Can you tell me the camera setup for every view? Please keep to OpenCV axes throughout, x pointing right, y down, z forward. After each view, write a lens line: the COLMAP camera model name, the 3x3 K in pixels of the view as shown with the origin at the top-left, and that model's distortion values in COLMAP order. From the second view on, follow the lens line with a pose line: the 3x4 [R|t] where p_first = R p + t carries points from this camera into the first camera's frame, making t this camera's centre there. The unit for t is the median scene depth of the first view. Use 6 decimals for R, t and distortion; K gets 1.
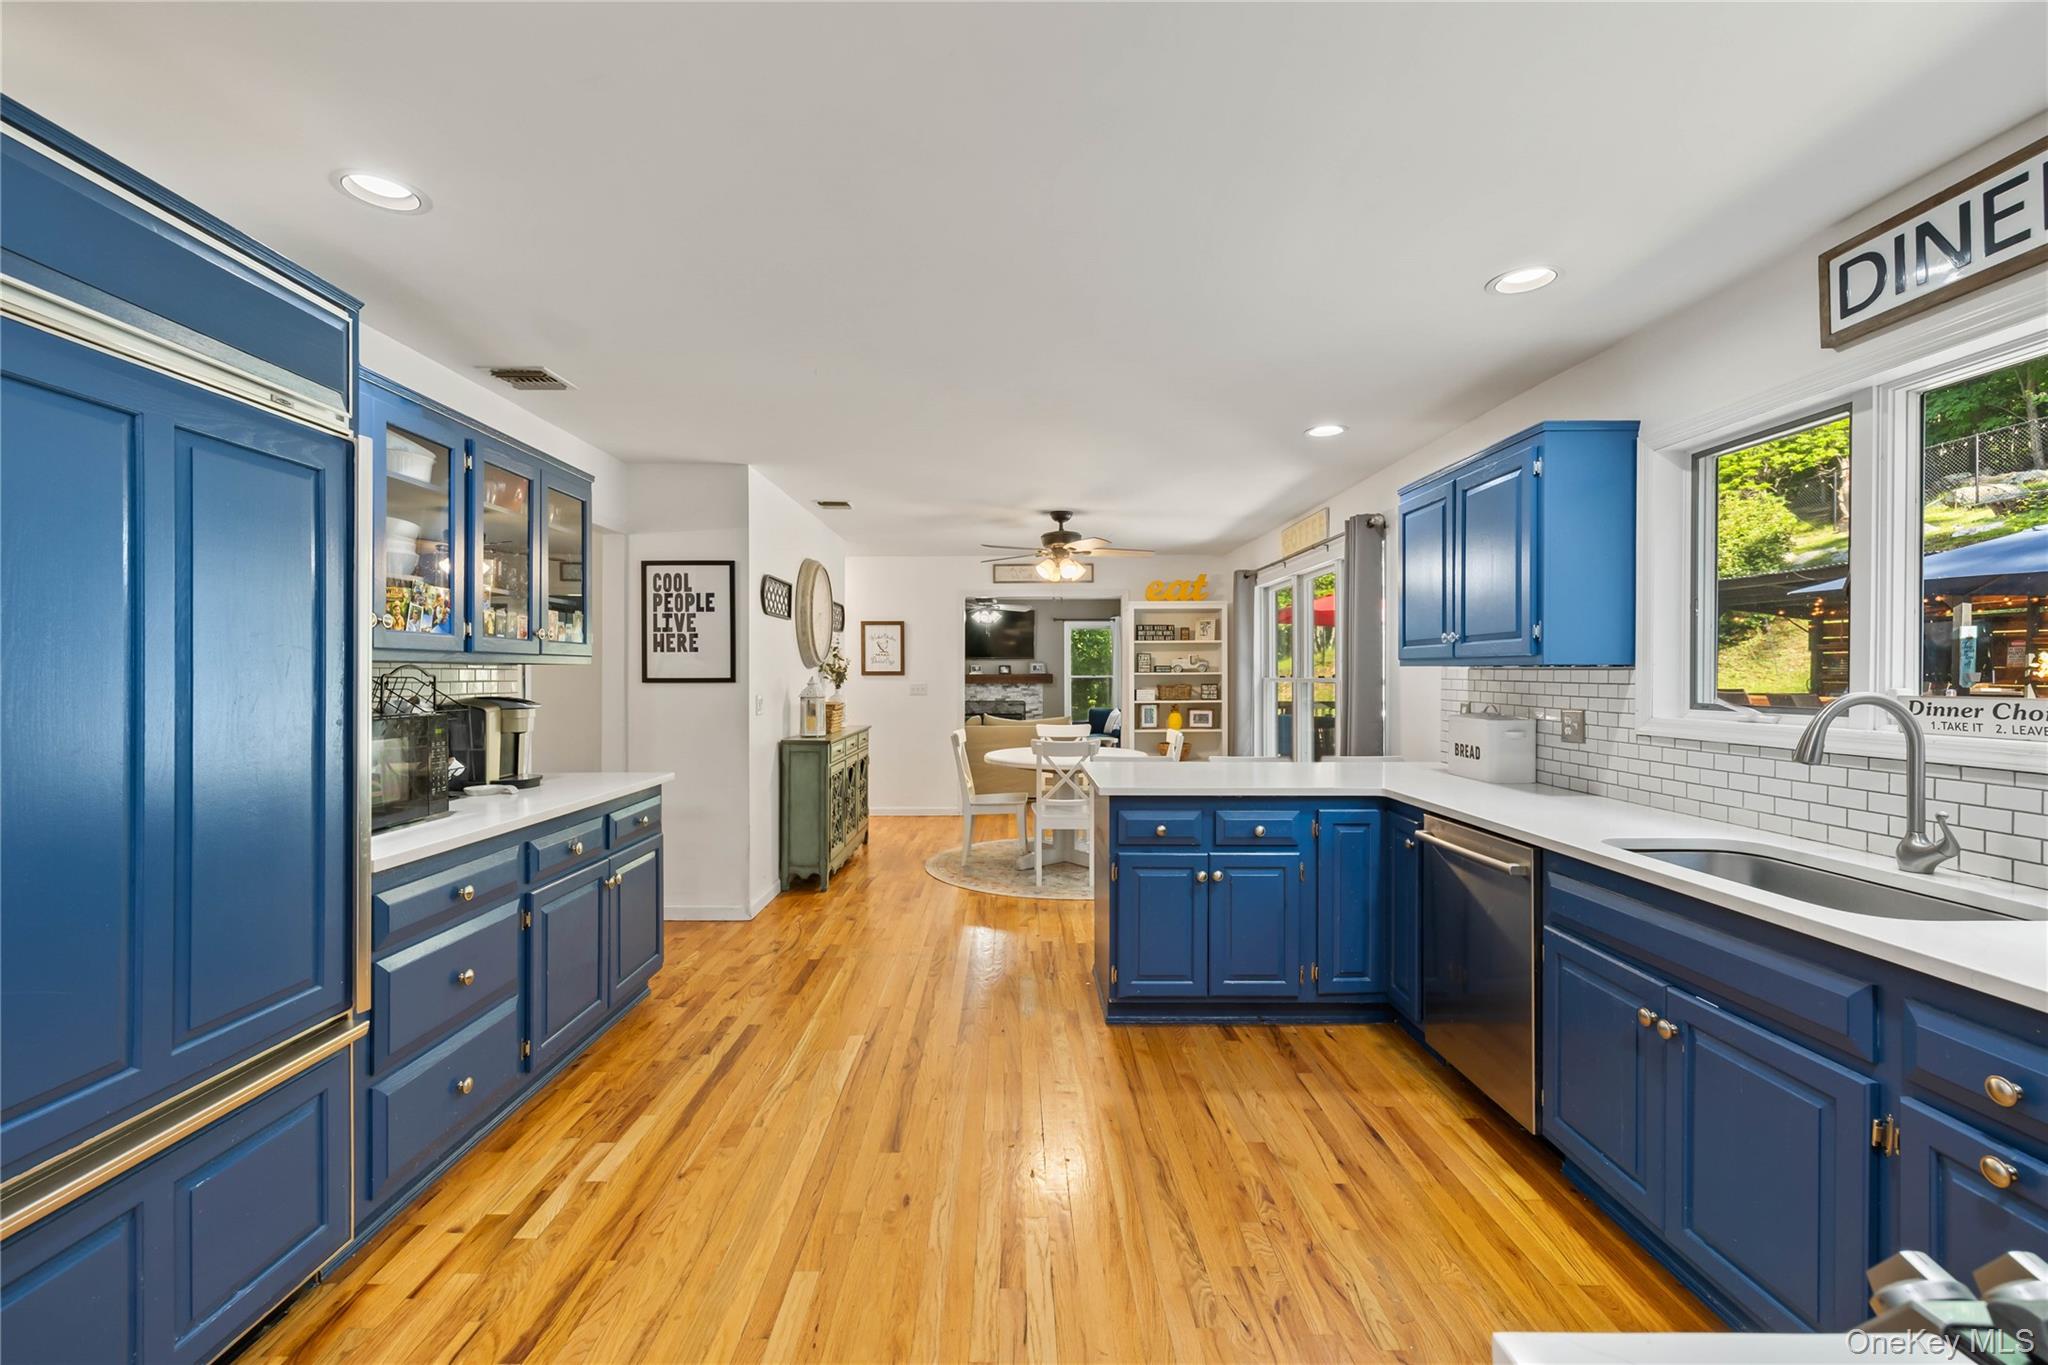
lens RADIAL K [[864.8, 0, 1016.4], [0, 864.8, 676.8], [0, 0, 1]] dist [0.002004, 0.000750]
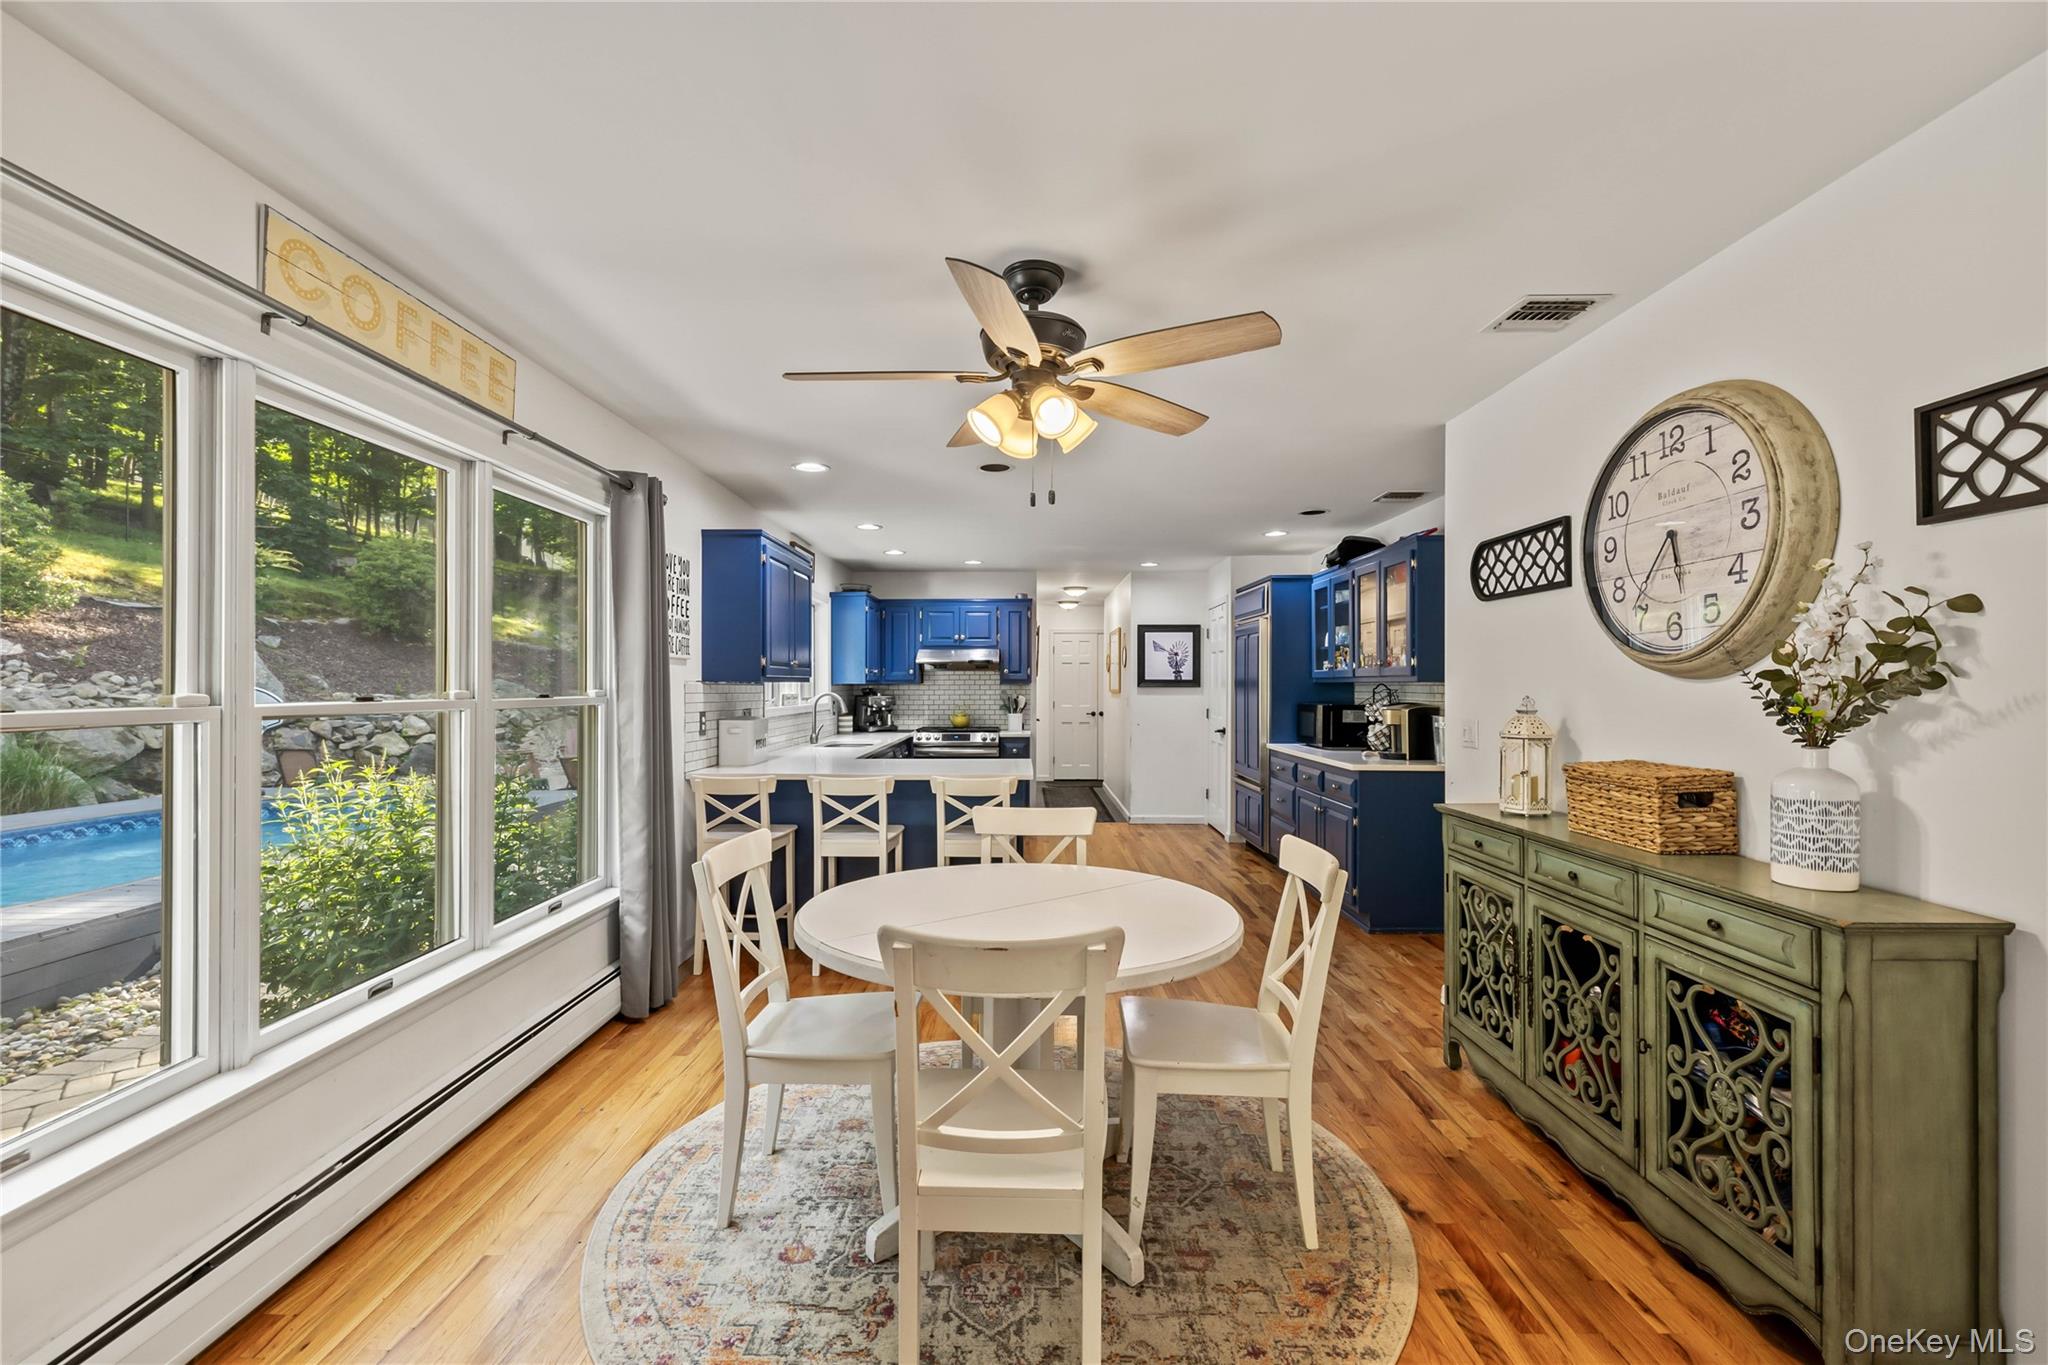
lens RADIAL K [[864.8, 0, 1016.6], [0, 864.8, 680.1], [0, 0, 1]] dist [0.002004, 0.000750]
pose [[-0.999917, -0.000679, 0.012904, 0.142608], [-0.000703, 0.999998, -0.001845, -0.020415], [-0.012902, -0.001853, -0.999915, 3.623168]]
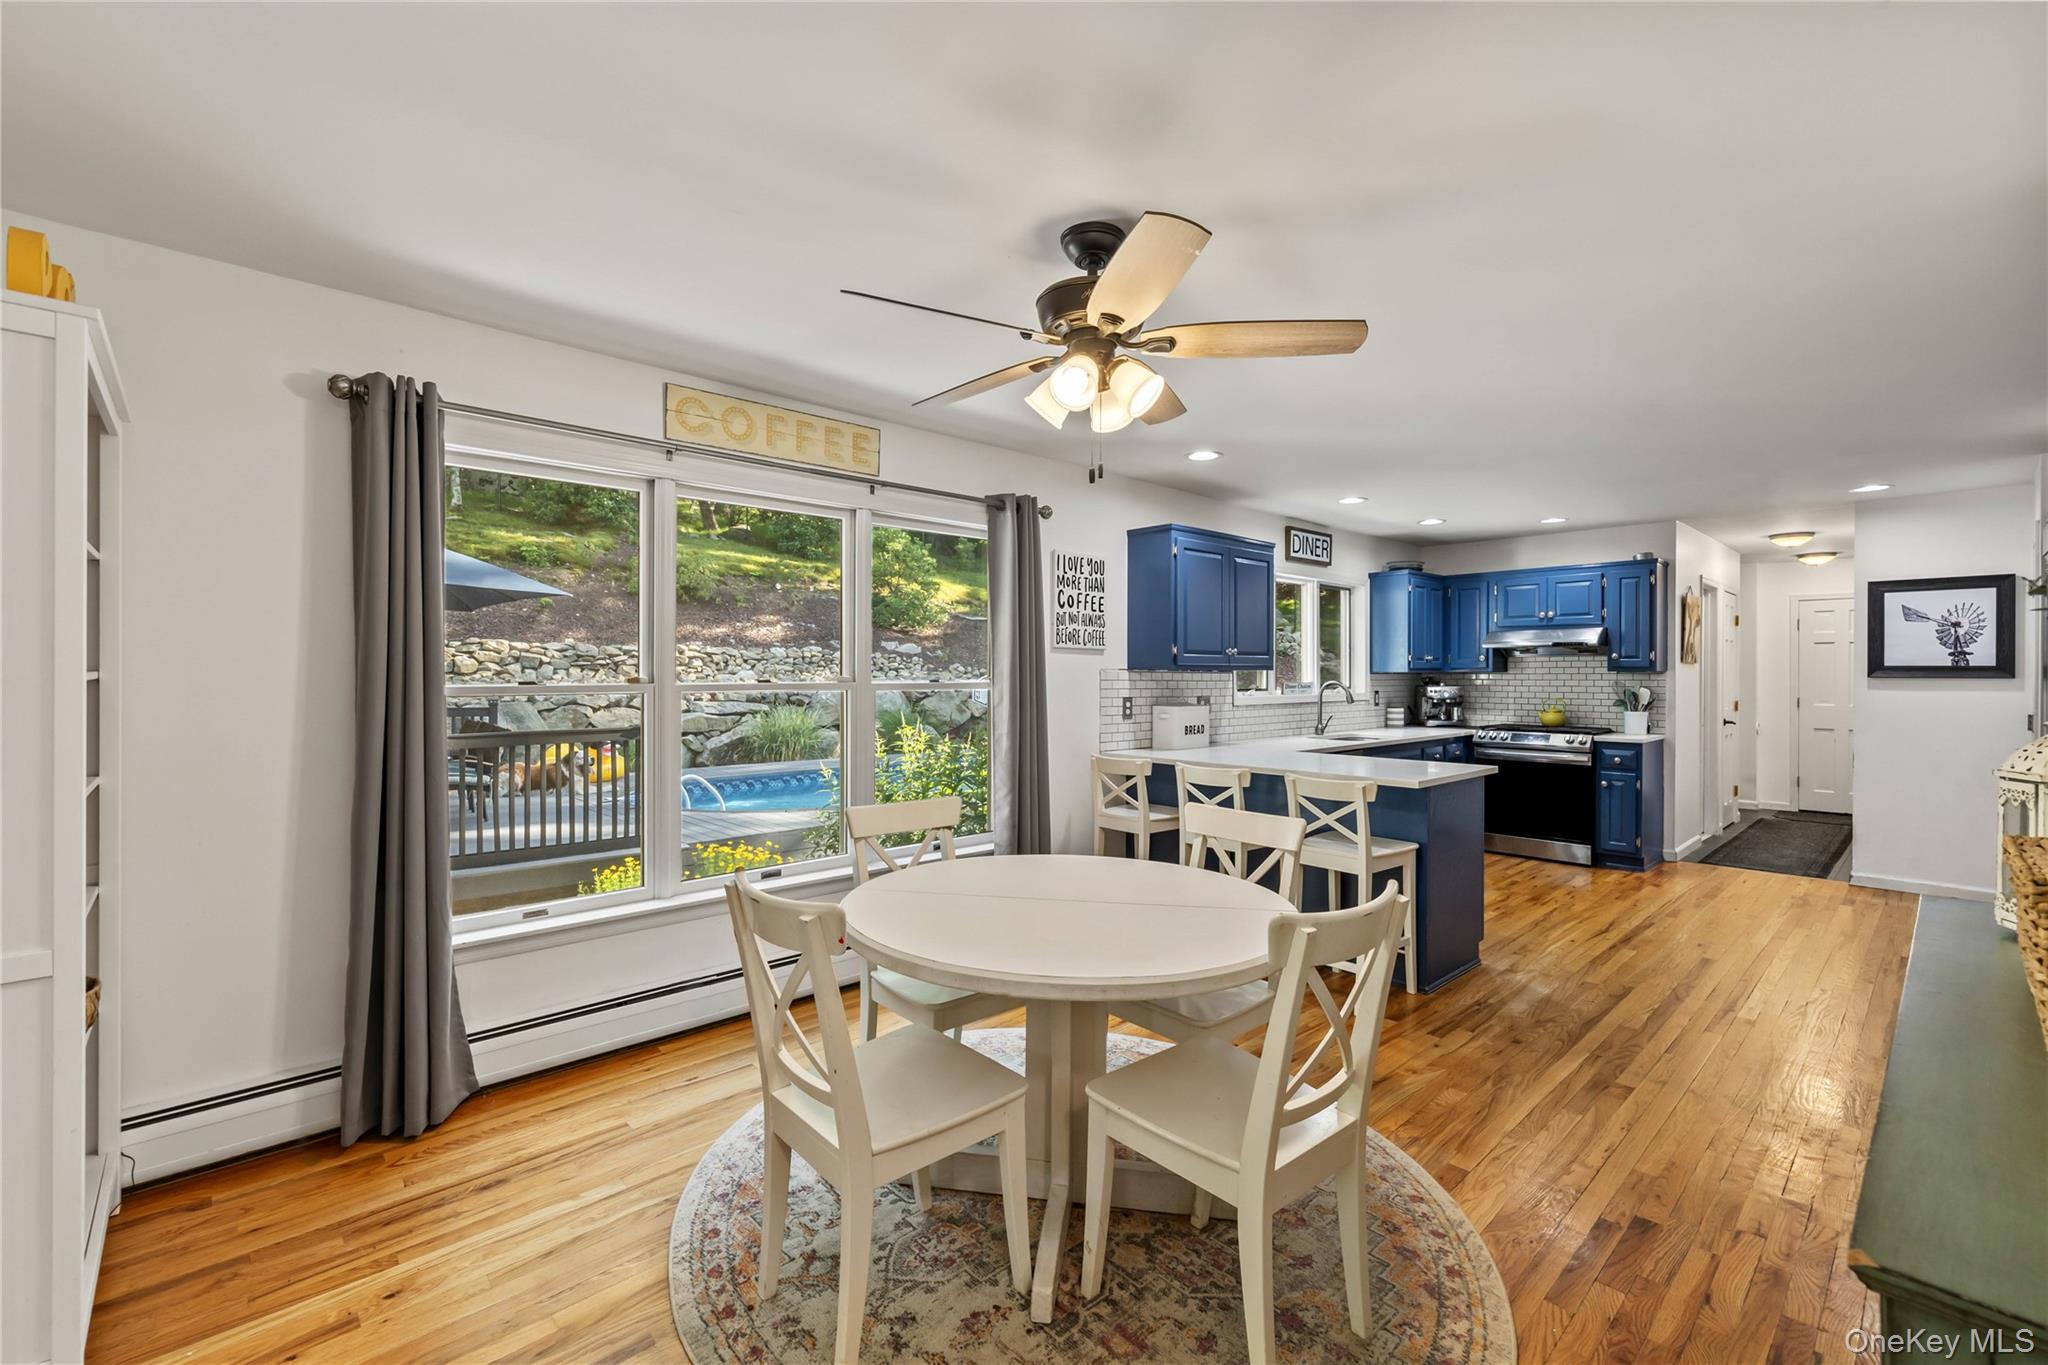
lens RADIAL K [[864.8, 0, 1015.9], [0, 864.8, 673.1], [0, 0, 1]] dist [0.002004, 0.000750]
pose [[-0.671592, -0.001966, 0.740918, -0.517230], [0.000554, 0.999995, 0.003155, -0.018861], [-0.740921, 0.002529, -0.671588, 3.316384]]
